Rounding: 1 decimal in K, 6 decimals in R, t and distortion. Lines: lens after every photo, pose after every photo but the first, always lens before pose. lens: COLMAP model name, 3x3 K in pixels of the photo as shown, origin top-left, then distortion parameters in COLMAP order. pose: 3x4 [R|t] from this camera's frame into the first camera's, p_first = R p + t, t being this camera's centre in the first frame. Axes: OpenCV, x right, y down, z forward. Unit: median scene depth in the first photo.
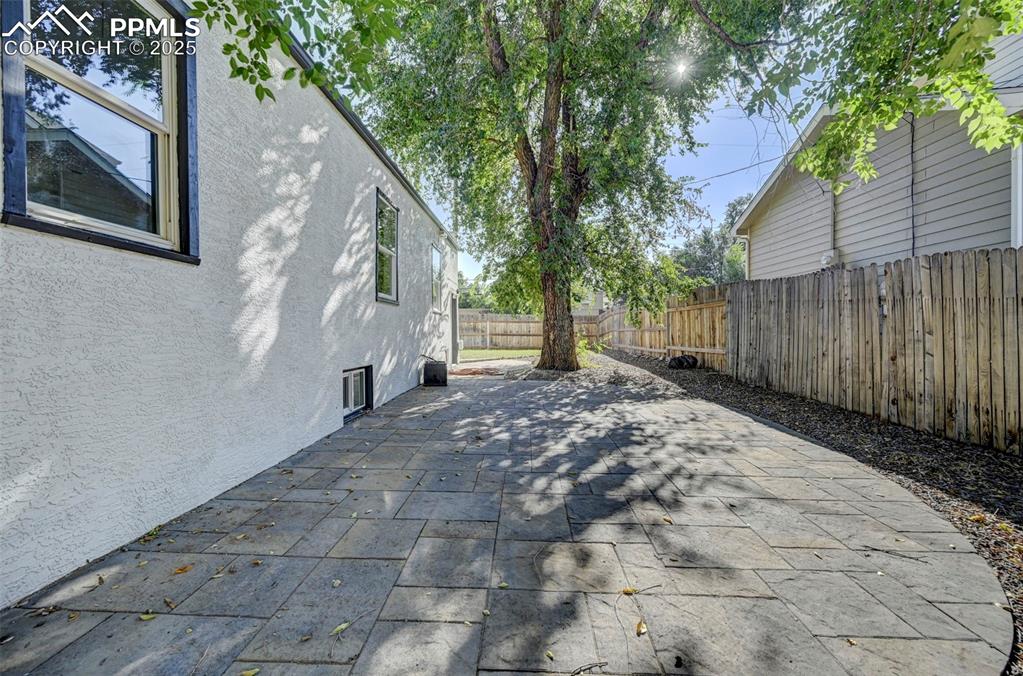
lens RADIAL K [[451.2, 0, 497.1], [0, 451.2, 322.5], [0, 0, 1]] dist [0.000078, 0.000014]
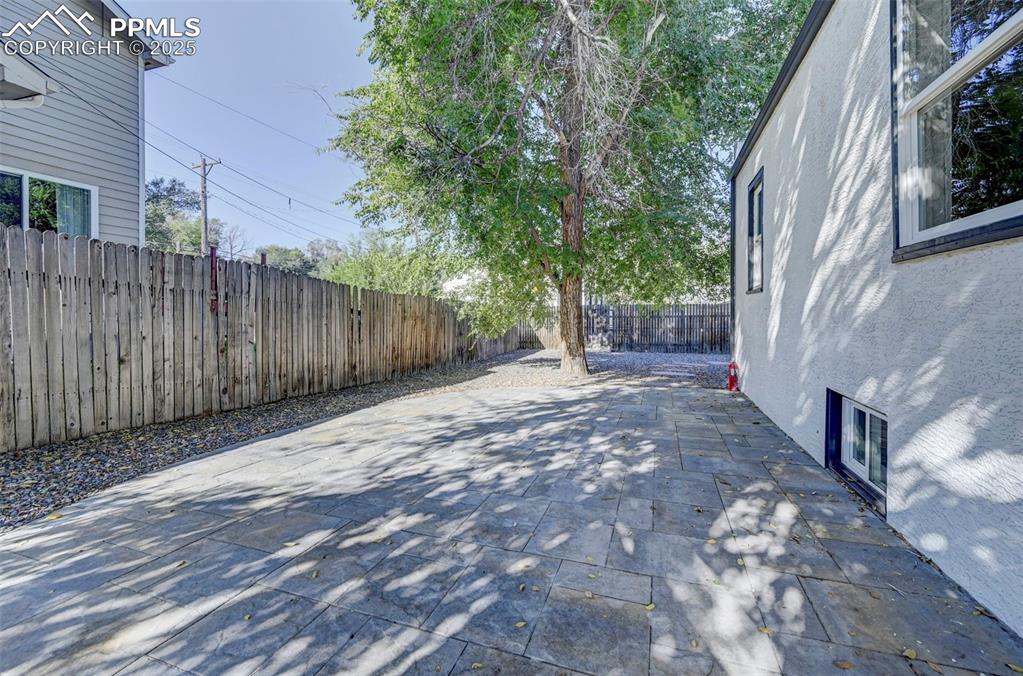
lens RADIAL K [[451.2, 0, 497.1], [0, 451.2, 322.5], [0, 0, 1]] dist [0.000078, 0.000014]
pose [[-0.959043, -0.003673, 0.283236, -0.042514], [-0.003821, 0.999993, 0.000029, 0.011194], [-0.283234, -0.001054, -0.959050, 1.872286]]
